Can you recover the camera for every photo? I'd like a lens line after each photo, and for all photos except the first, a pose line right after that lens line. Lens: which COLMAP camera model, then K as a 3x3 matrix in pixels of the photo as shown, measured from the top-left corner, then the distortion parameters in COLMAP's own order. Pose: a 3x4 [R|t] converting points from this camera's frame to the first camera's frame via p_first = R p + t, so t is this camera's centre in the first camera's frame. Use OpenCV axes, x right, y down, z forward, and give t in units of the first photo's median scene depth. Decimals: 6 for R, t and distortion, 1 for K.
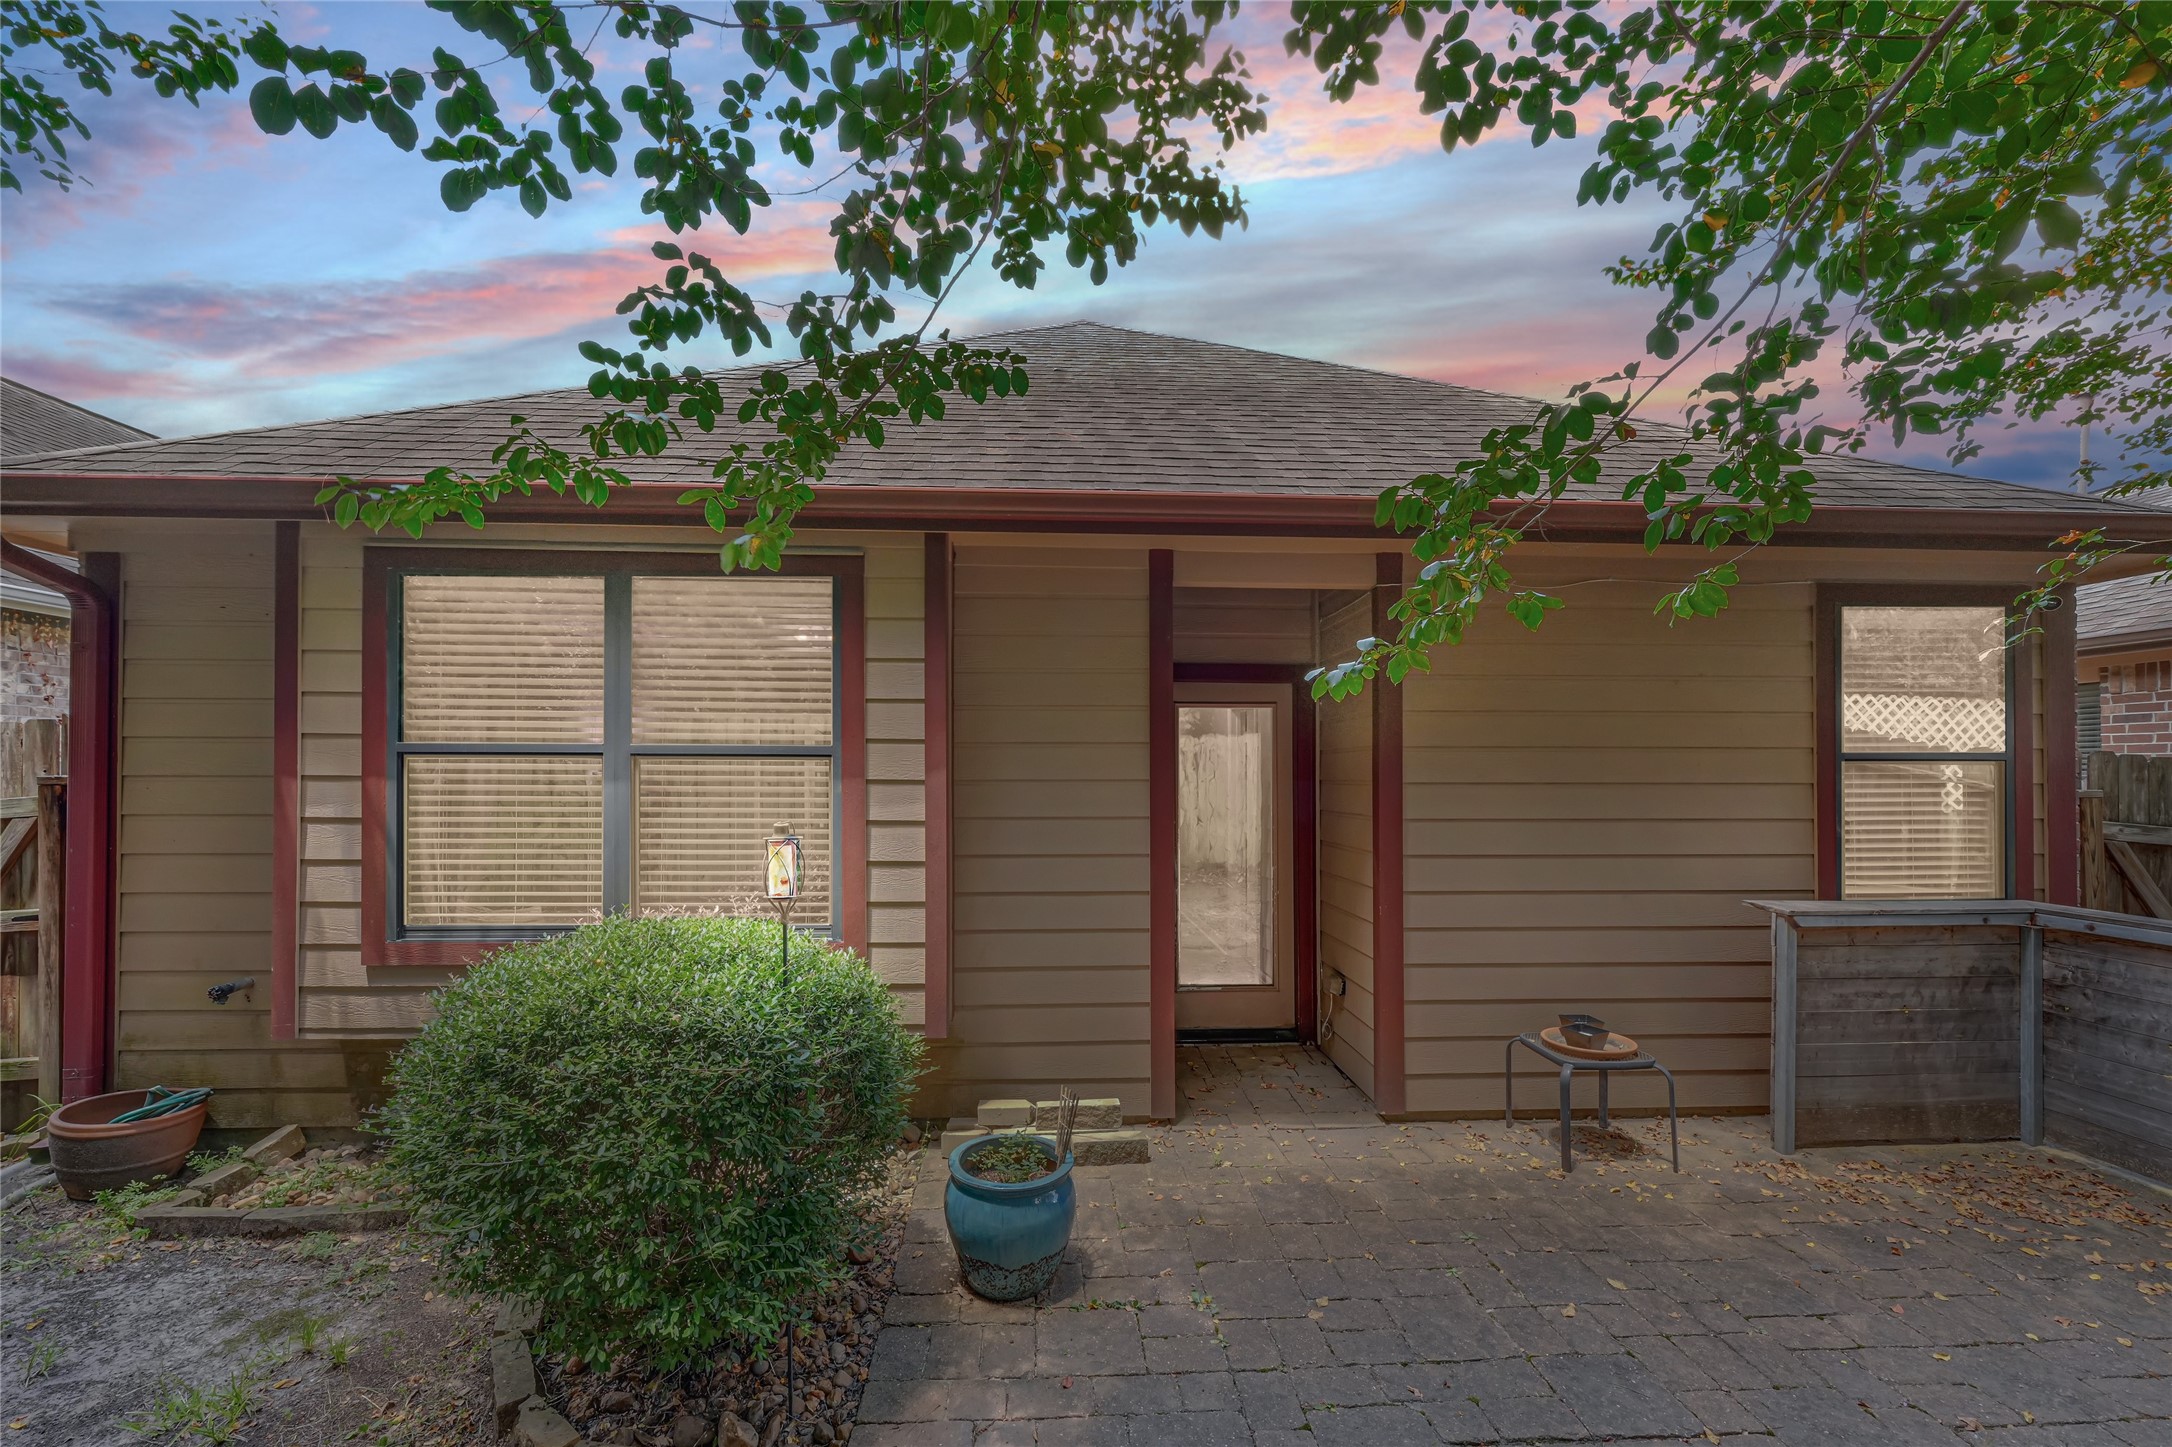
lens RADIAL K [[946.0, 0, 1096.7], [0, 946.0, 721.2], [0, 0, 1]] dist [-0.001248, -0.000140]
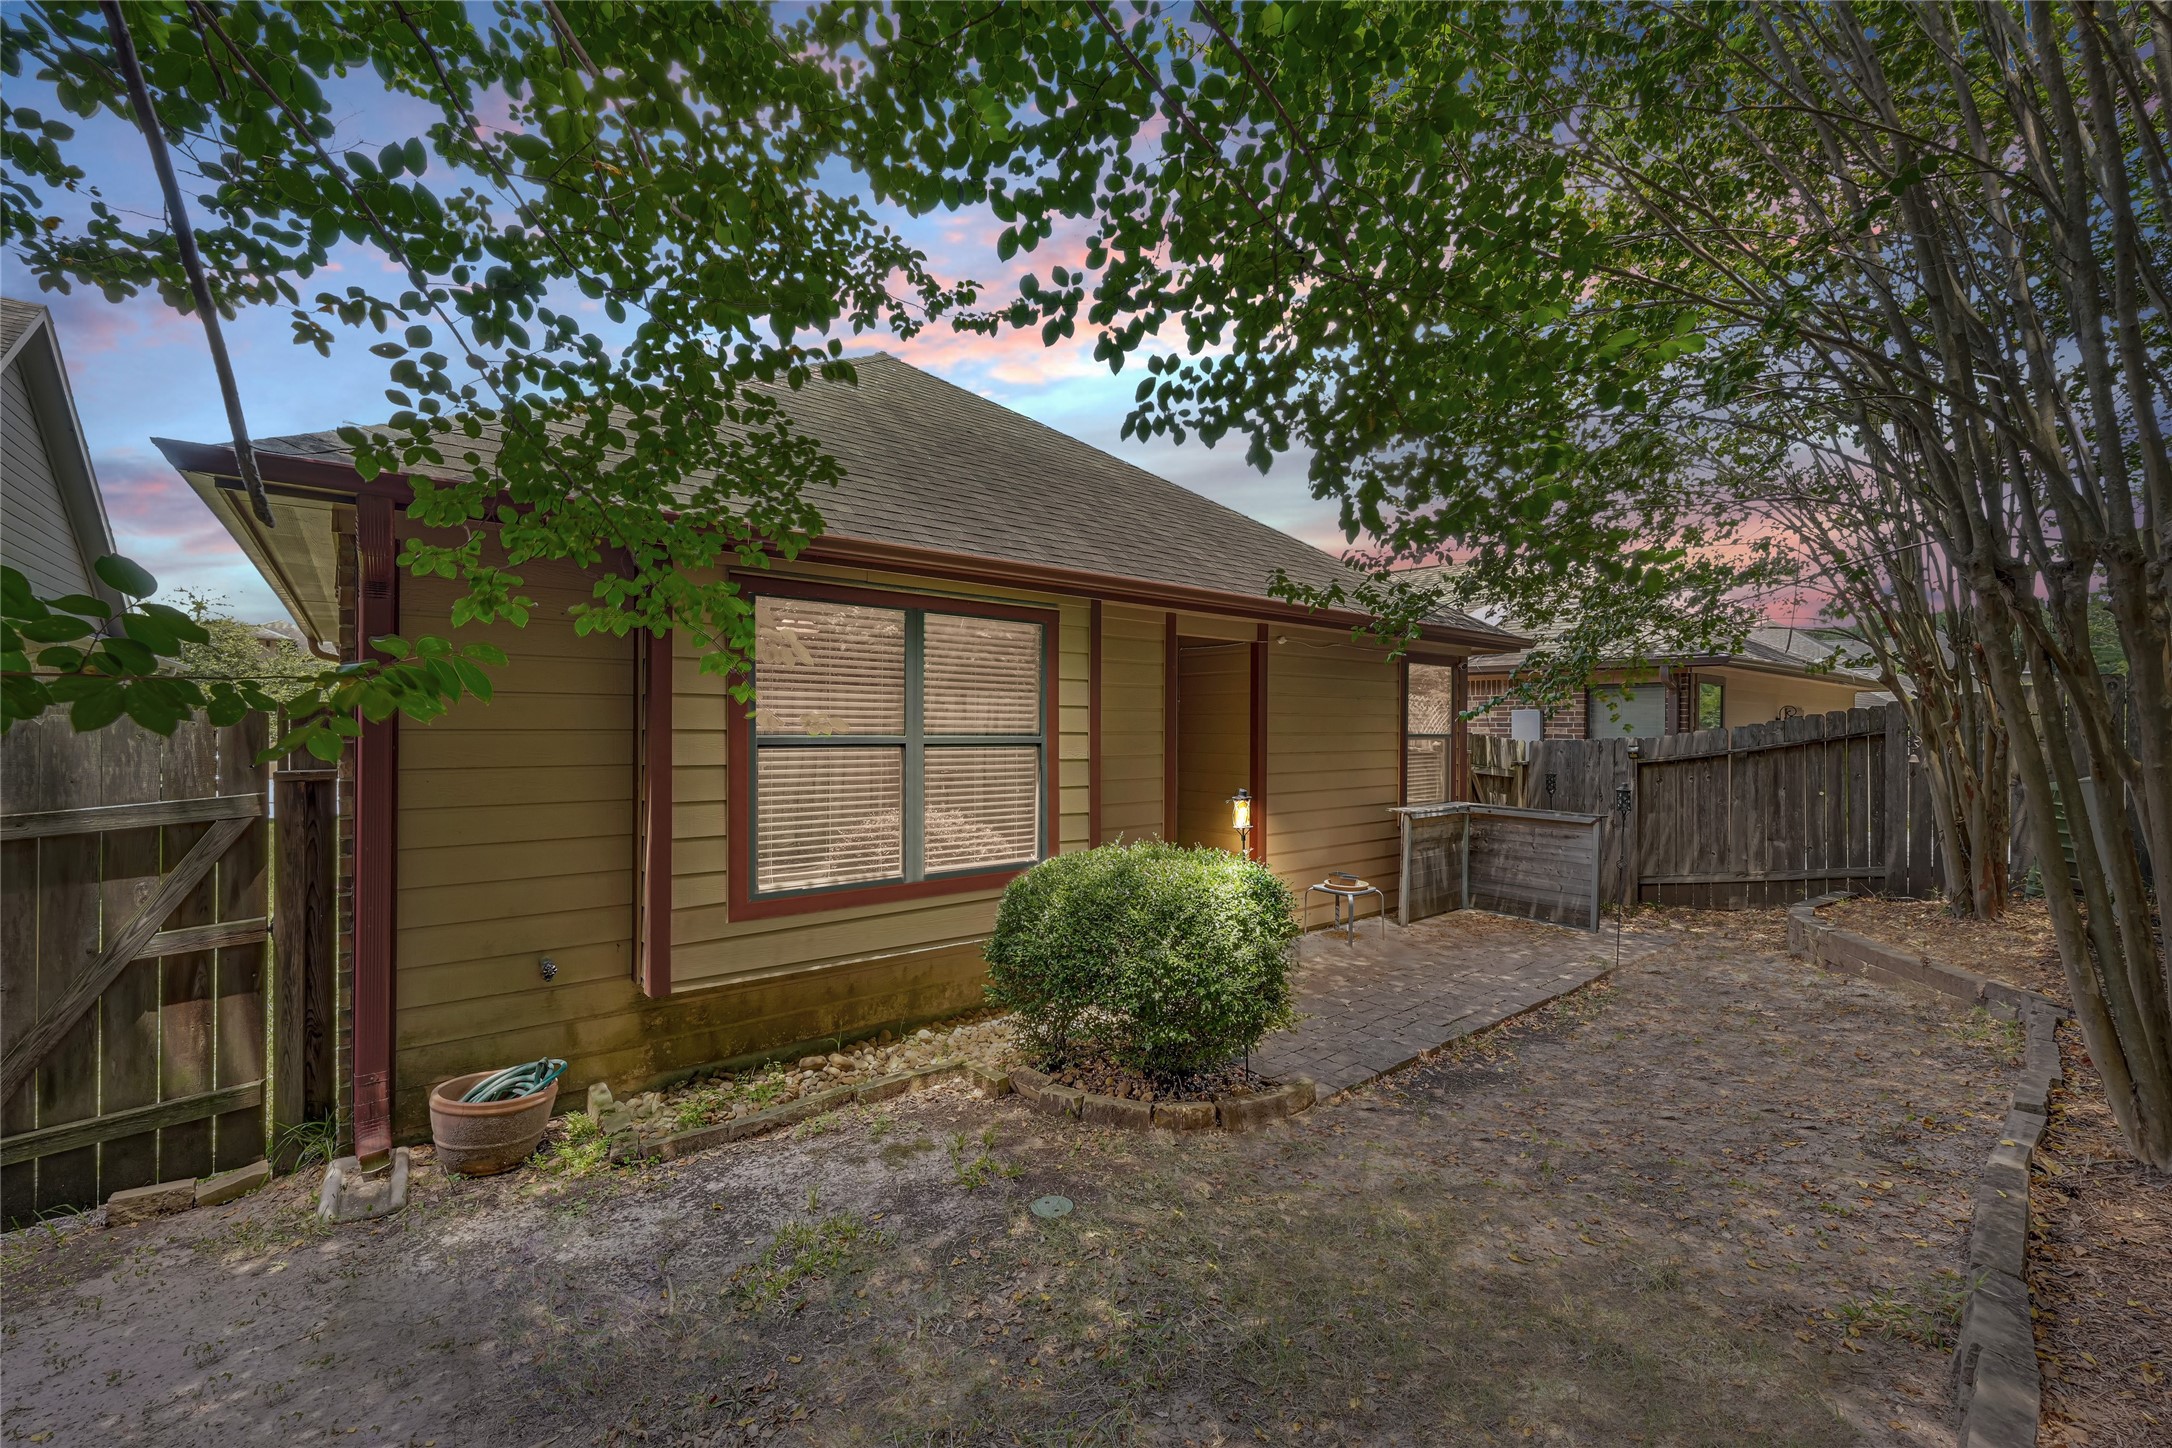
lens RADIAL K [[878.1, 0, 1082.4], [0, 878.1, 716.5], [0, 0, 1]] dist [-0.001276, -0.000122]
pose [[0.806558, 0.007690, 0.591106, -1.036426], [-0.019719, 0.999709, 0.013902, -0.025941], [-0.590827, -0.022869, 0.806474, -0.149368]]
